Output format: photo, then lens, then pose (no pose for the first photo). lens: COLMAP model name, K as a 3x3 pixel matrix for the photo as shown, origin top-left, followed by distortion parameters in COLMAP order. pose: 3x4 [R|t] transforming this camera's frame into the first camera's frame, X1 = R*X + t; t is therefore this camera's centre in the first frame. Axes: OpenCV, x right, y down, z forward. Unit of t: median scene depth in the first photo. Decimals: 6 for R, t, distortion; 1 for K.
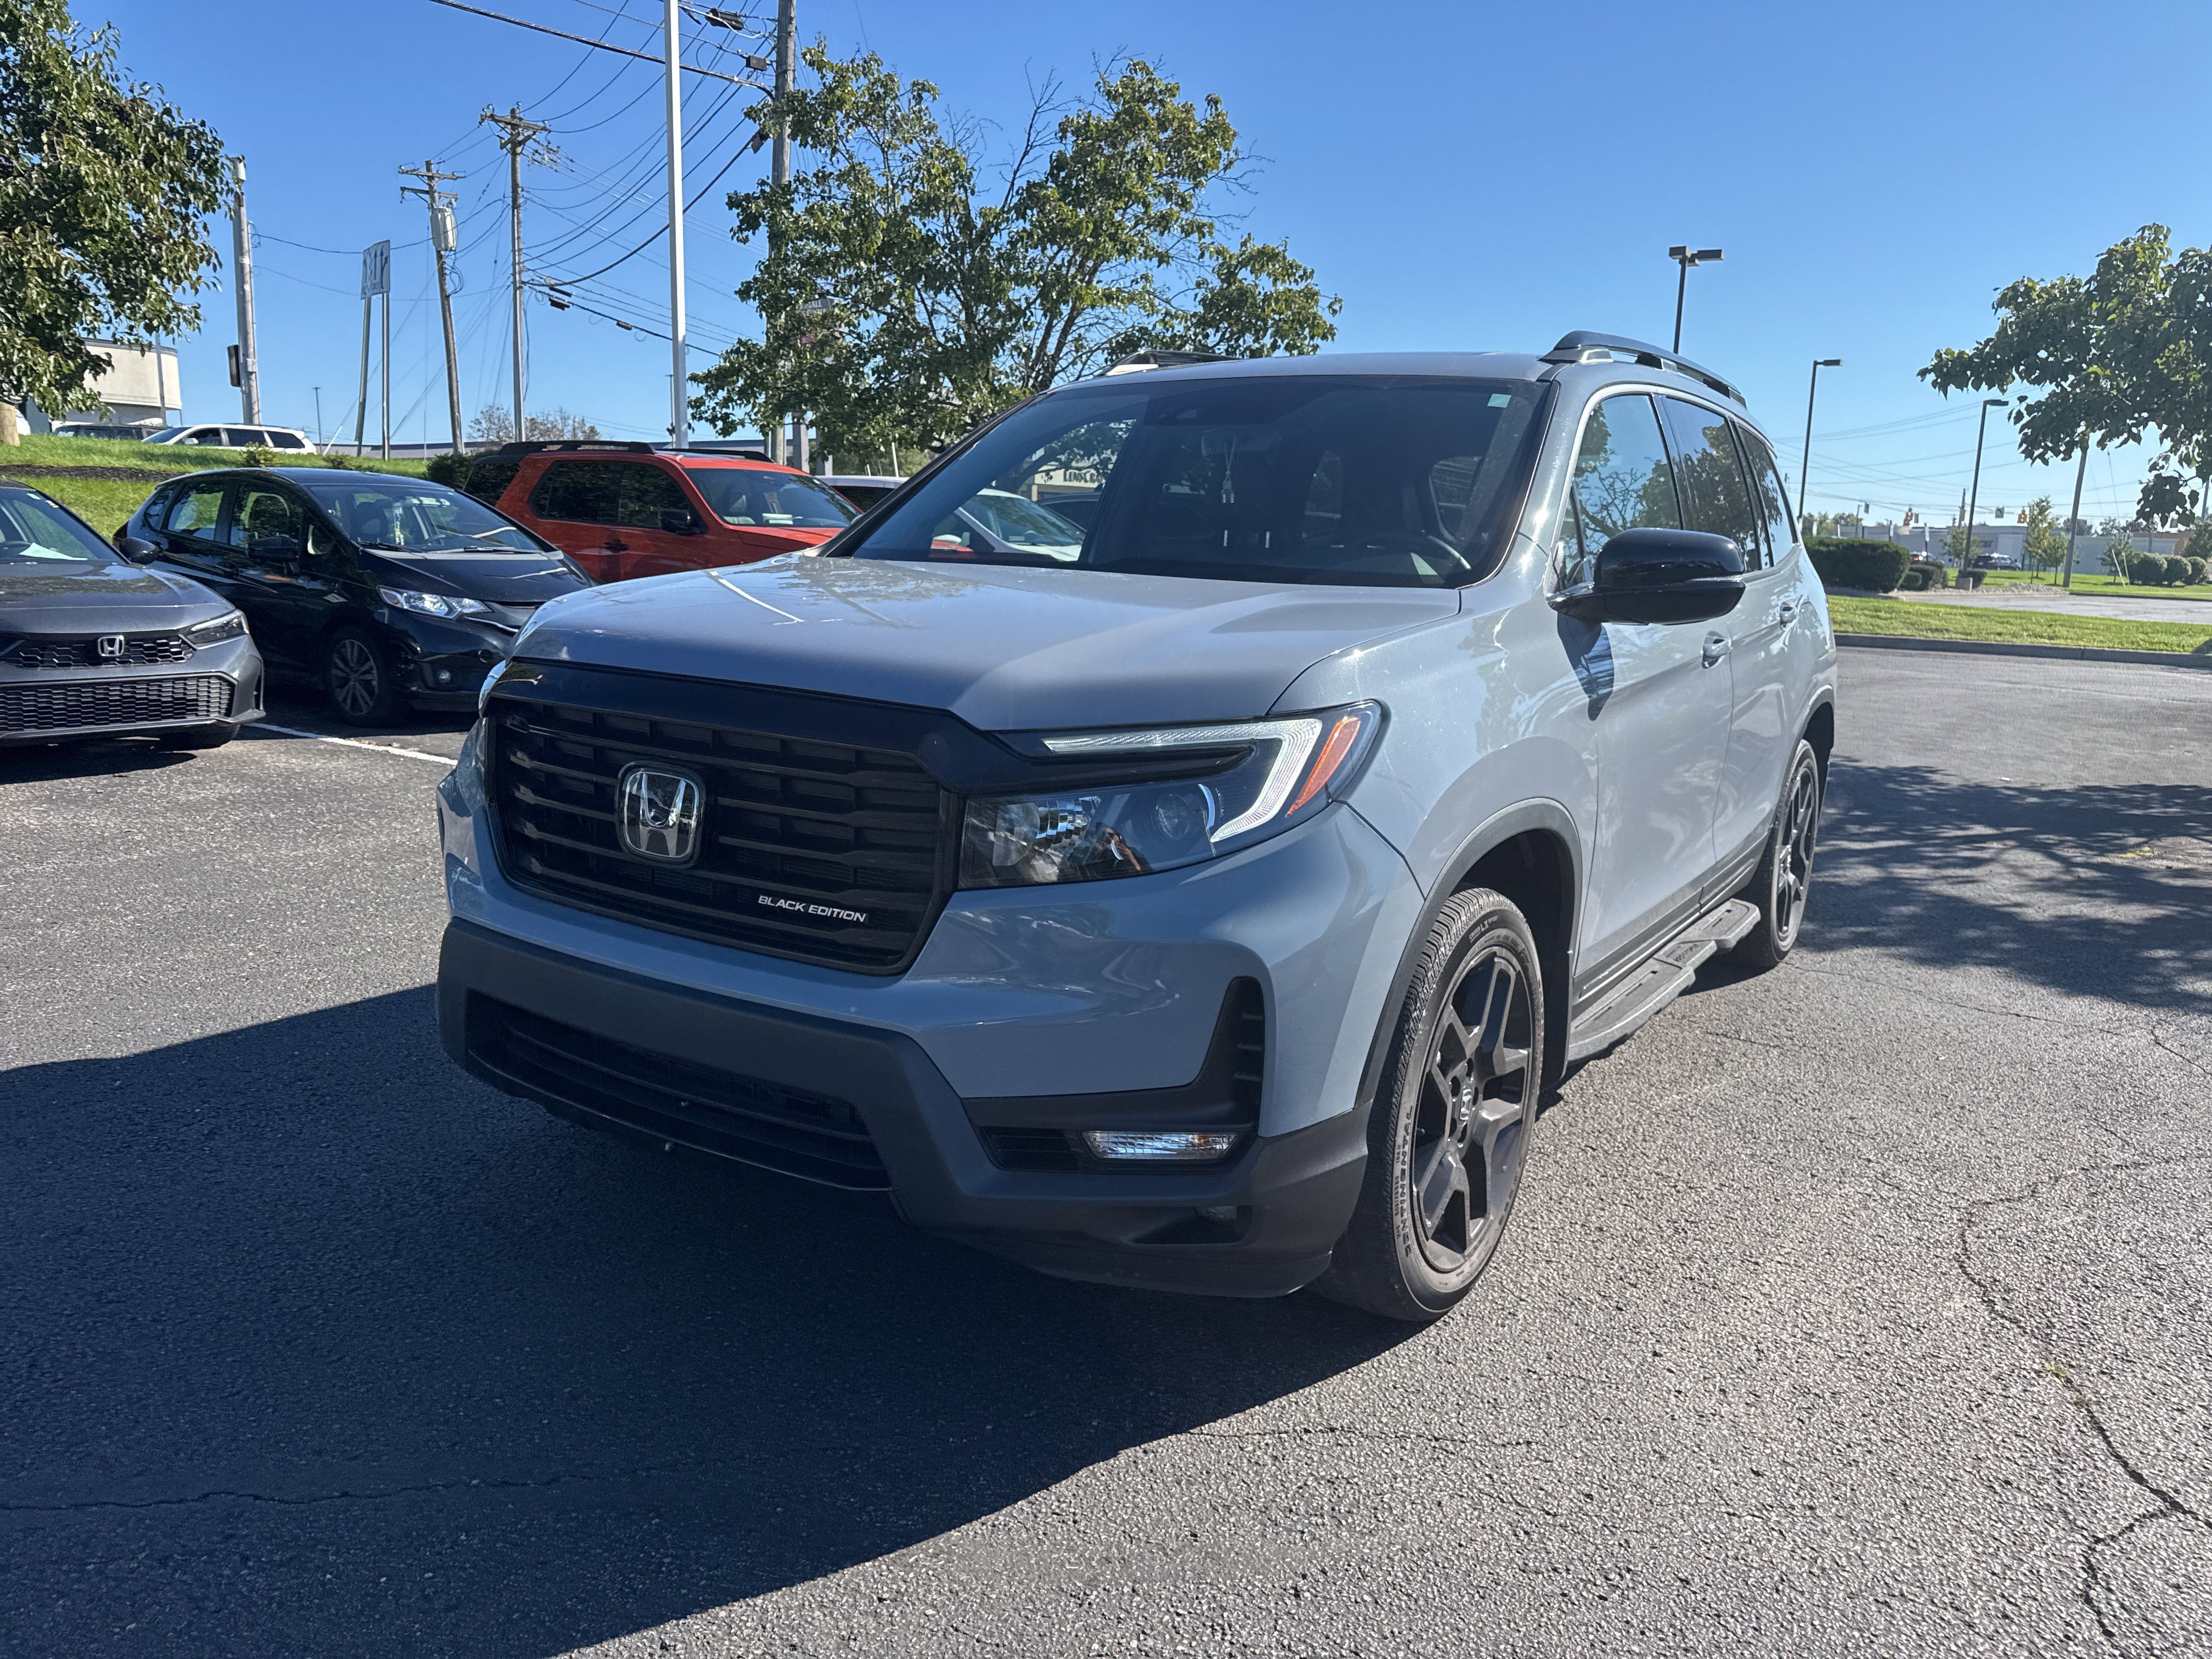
lens RADIAL K [[1554.8, 0, 1118.8], [0, 1554.8, 824.6], [0, 0, 1]] dist [0.028348, -0.032486]
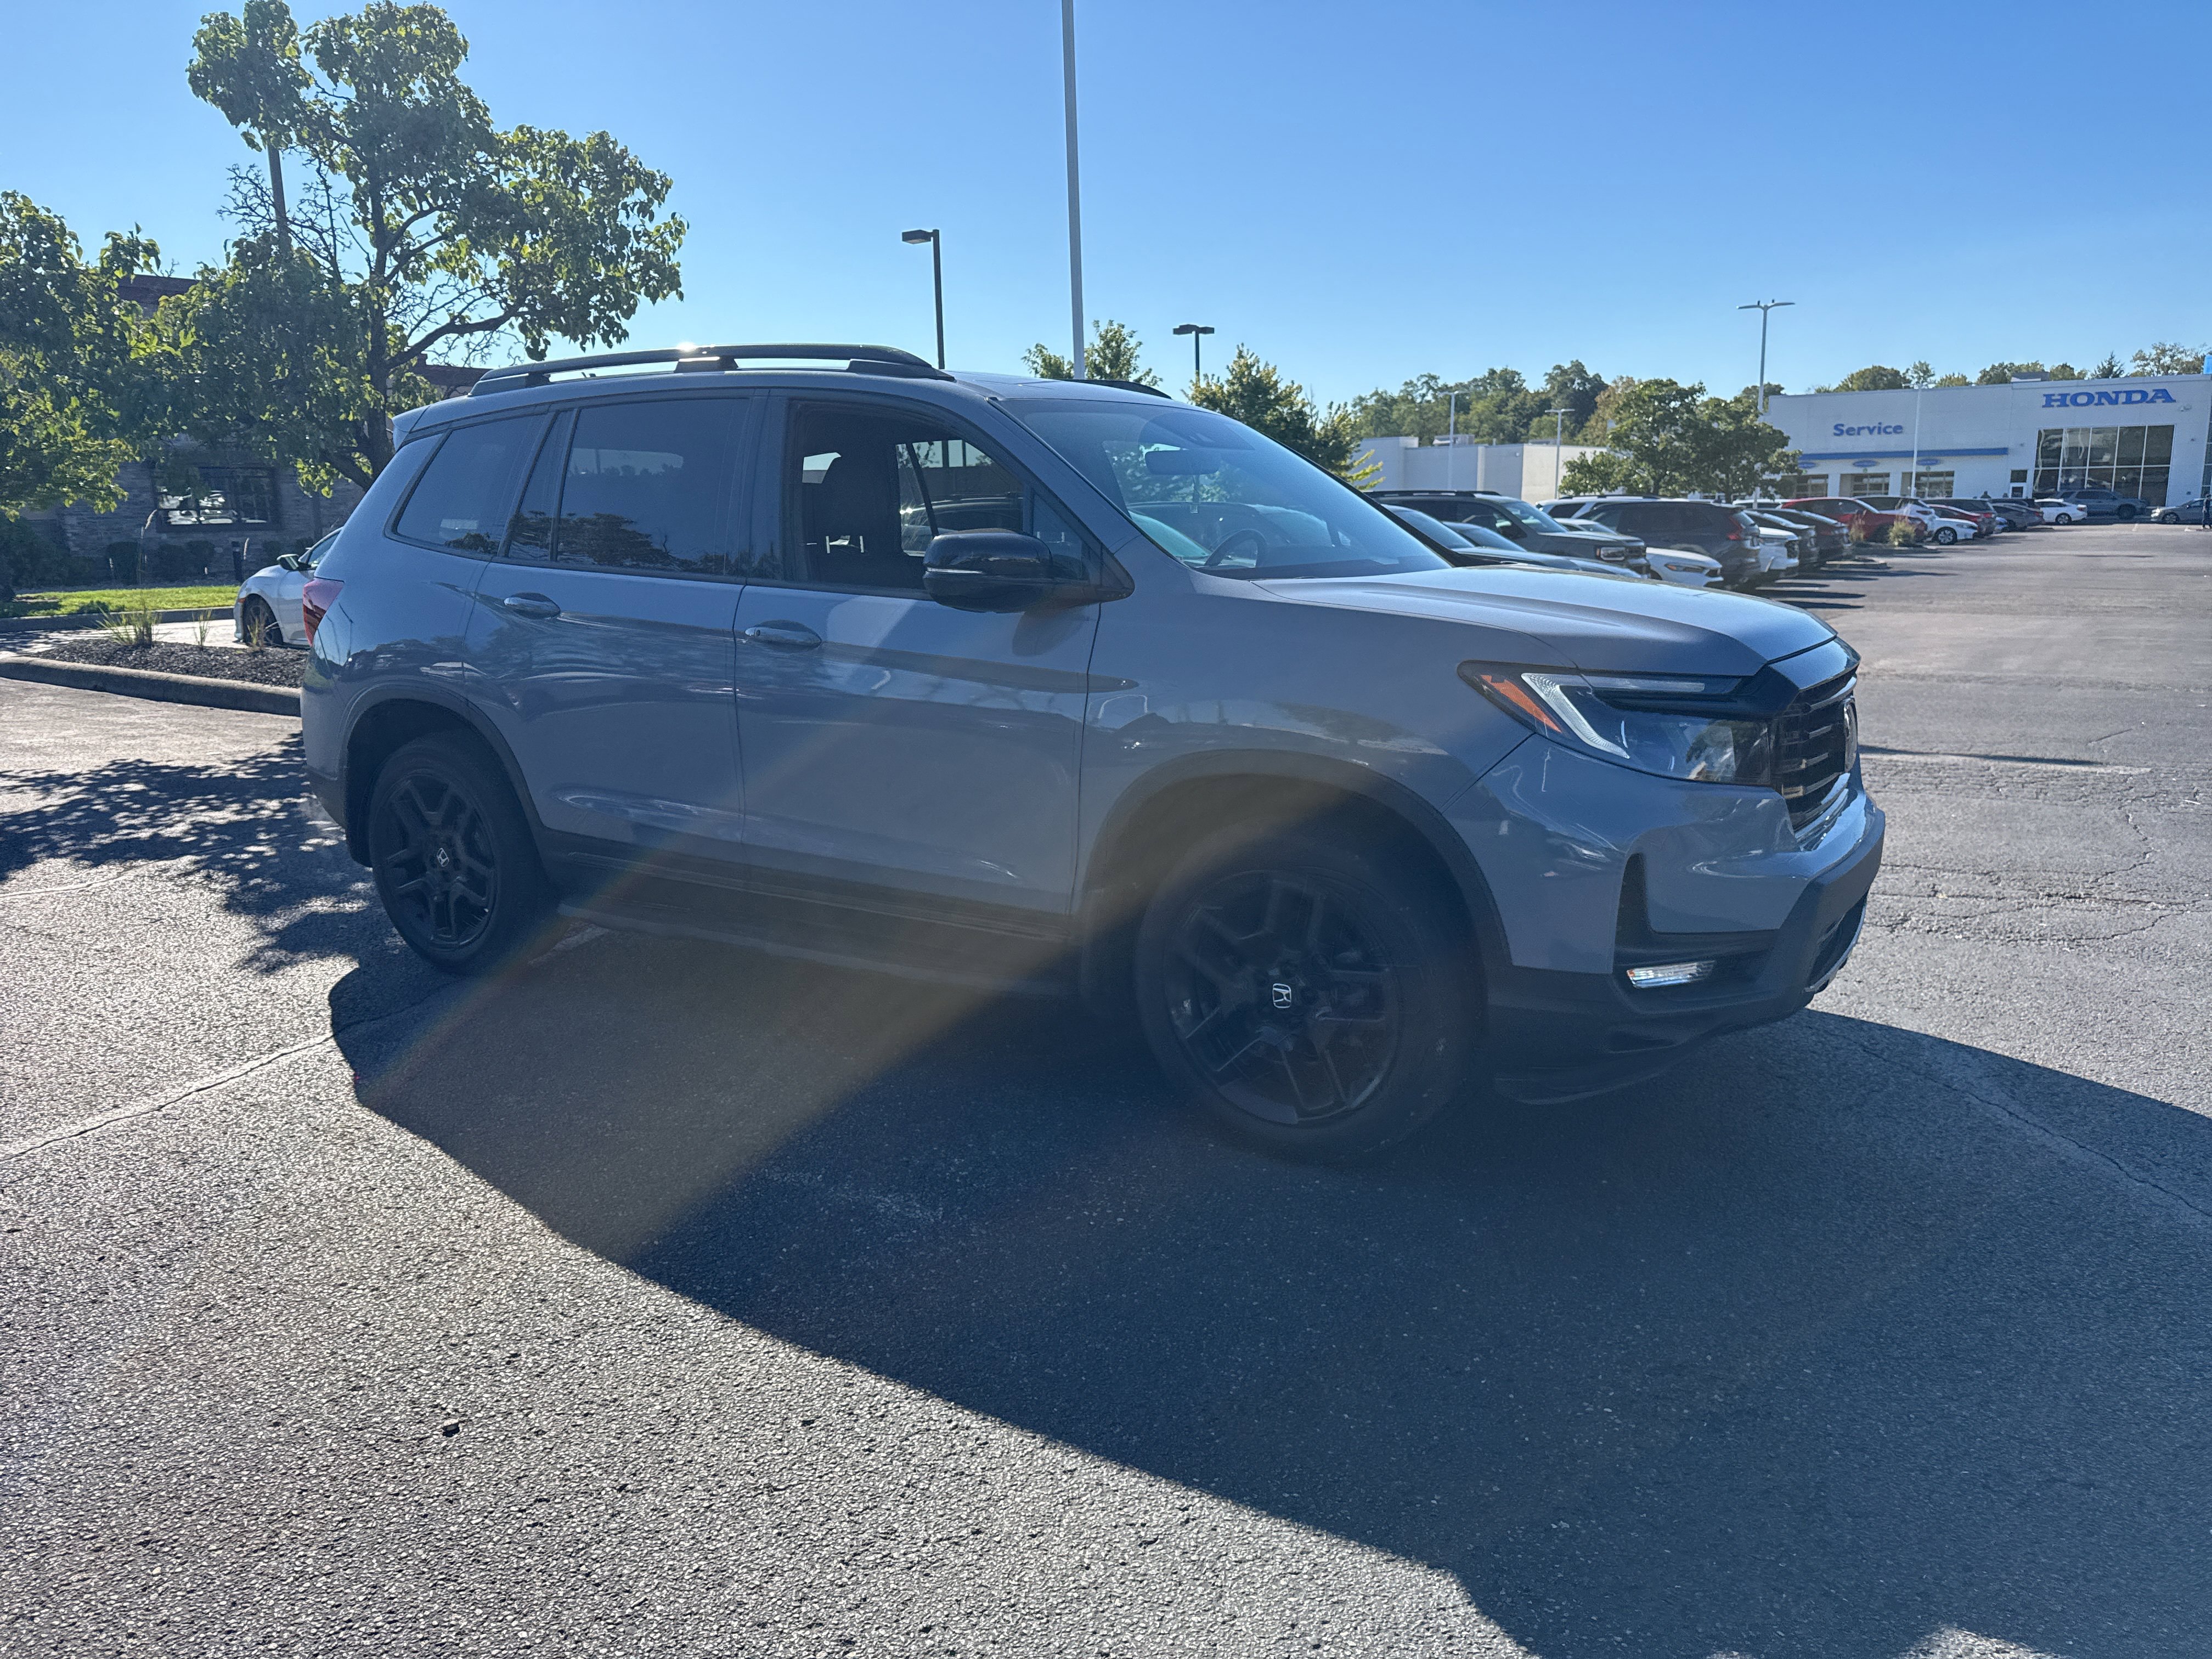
lens RADIAL K [[1554.8, 0, 1107.8], [0, 1554.8, 814.5], [0, 0, 1]] dist [0.028348, -0.032486]
pose [[-0.007924, -0.217856, 0.975949, -0.866154], [0.194793, 0.956946, 0.215196, -0.193582], [-0.980812, 0.191813, 0.034854, 0.813329]]
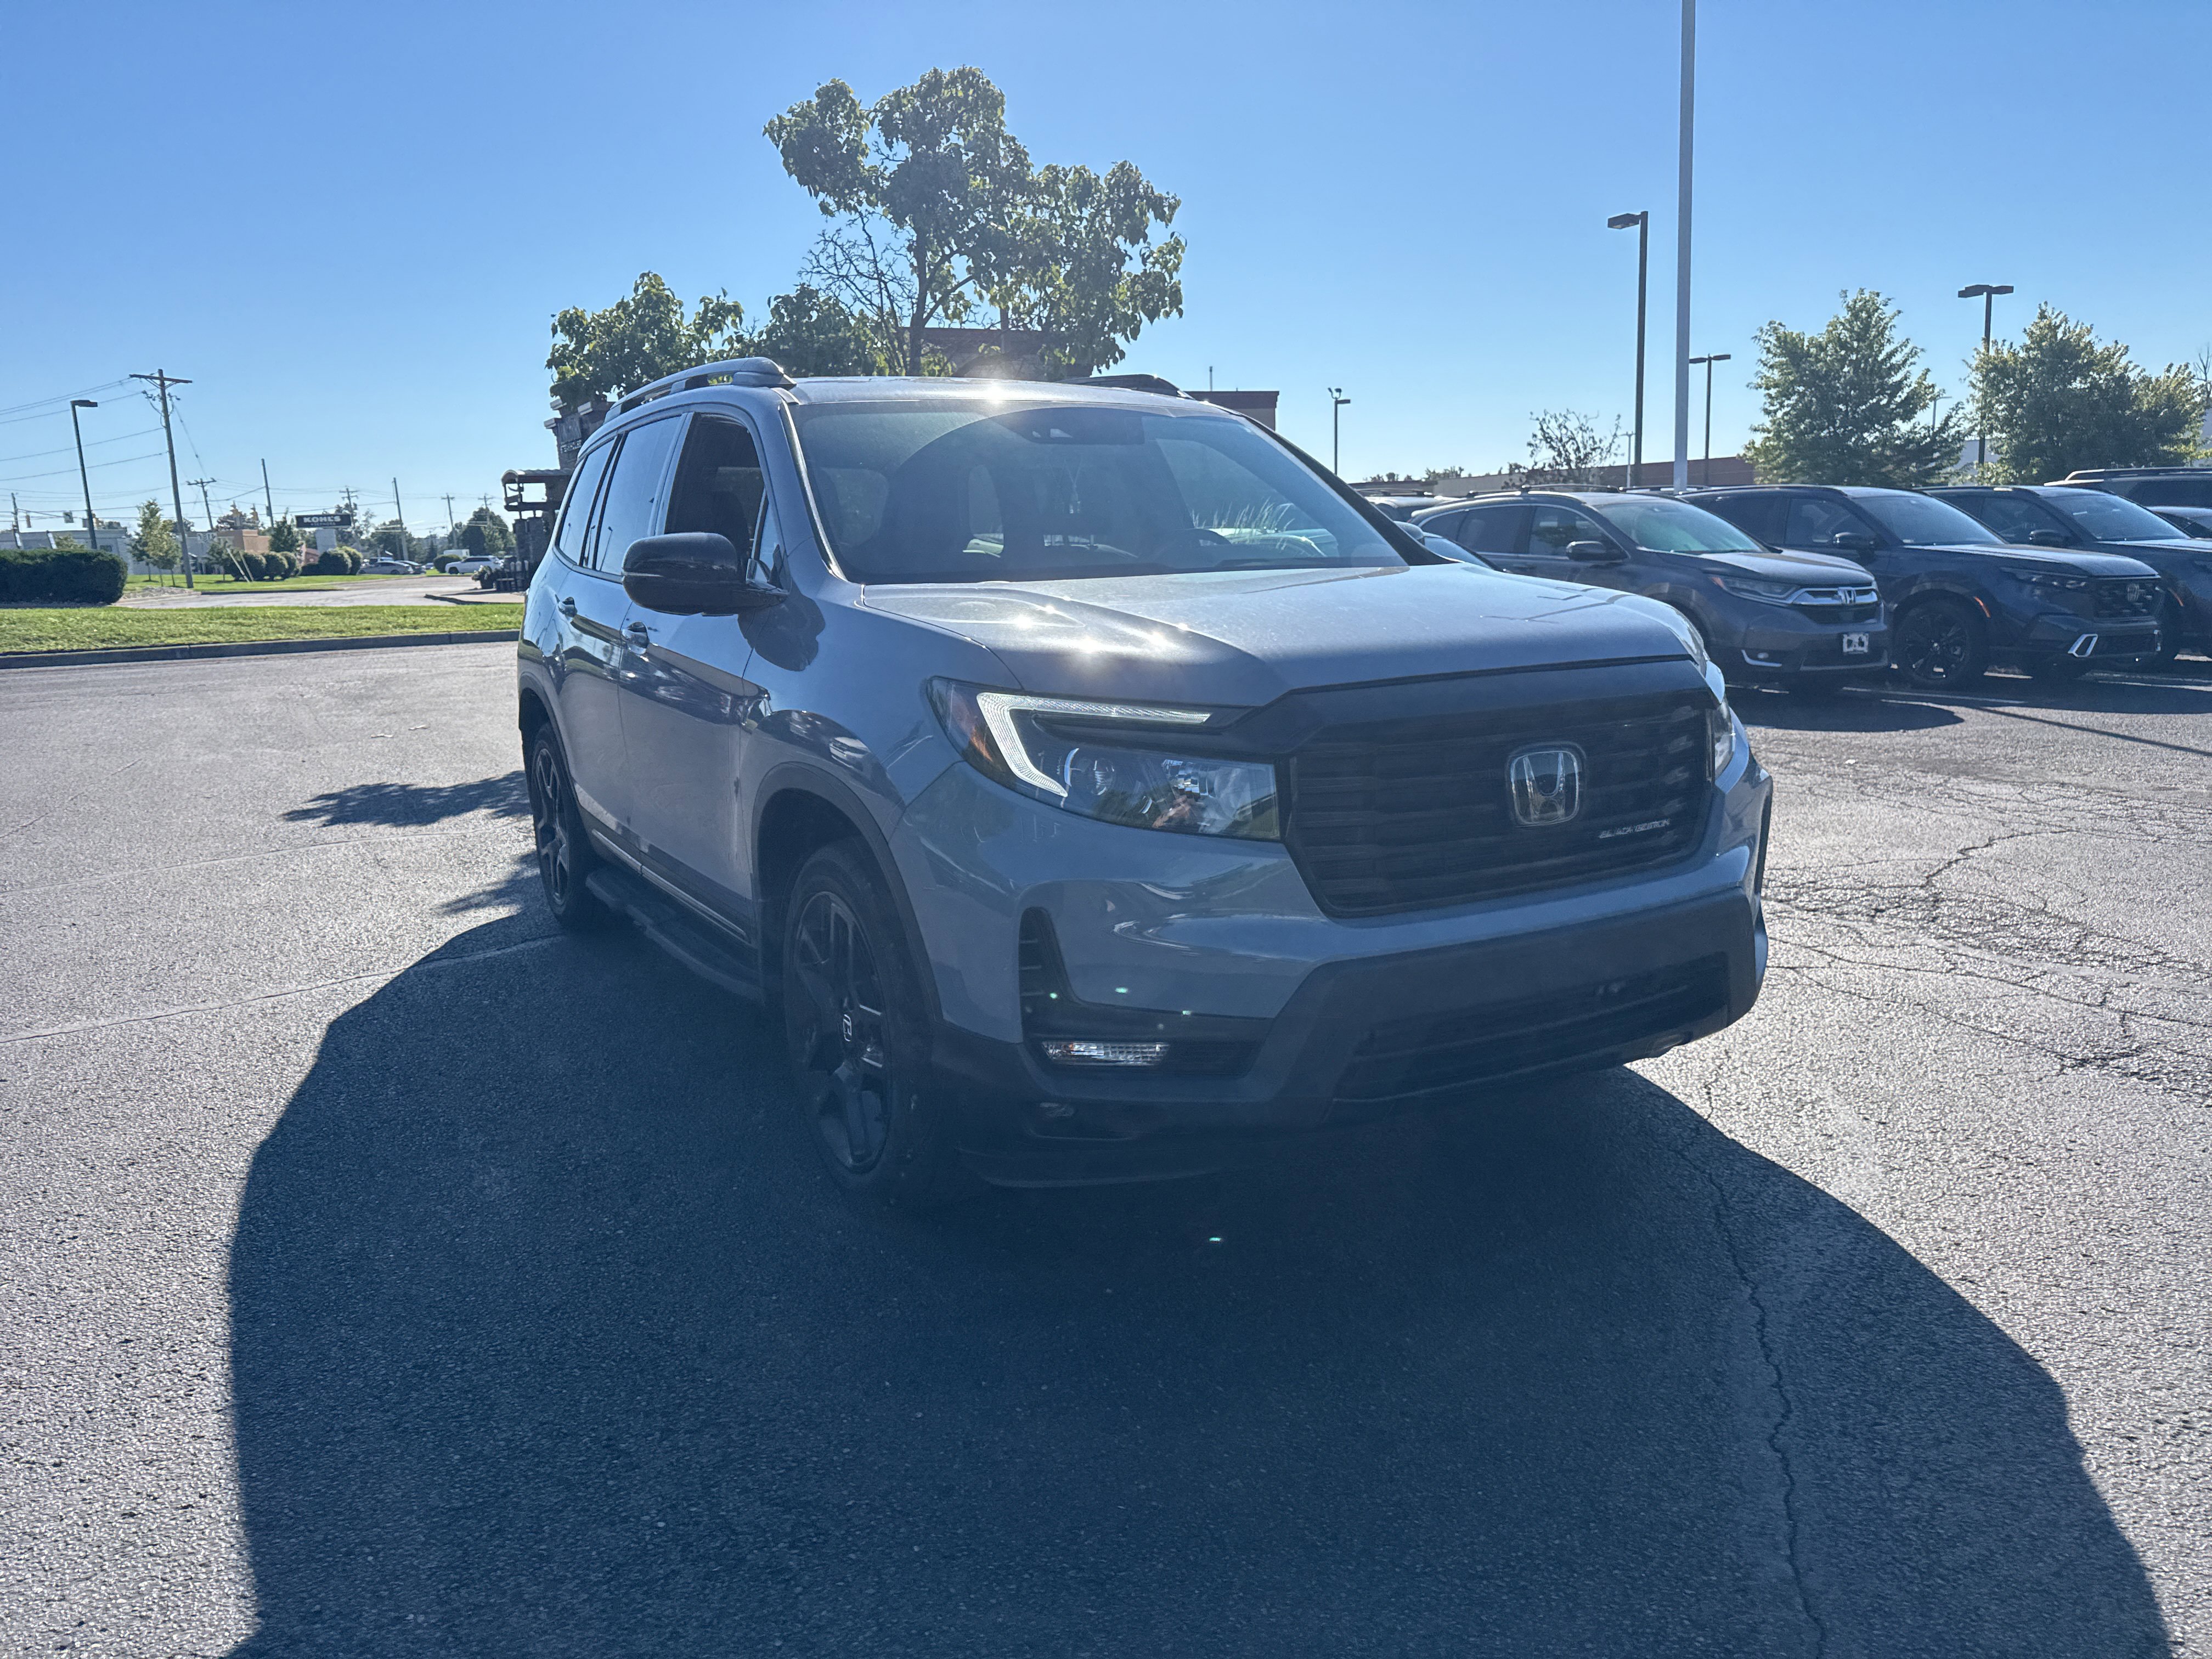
lens RADIAL K [[1554.8, 0, 1110.5], [0, 1554.8, 808.3], [0, 0, 1]] dist [0.028348, -0.032486]
pose [[0.449758, -0.197398, 0.871063, -0.708555], [0.207044, 0.971748, 0.113312, -0.092666], [-0.868821, 0.129385, 0.477922, 0.358989]]
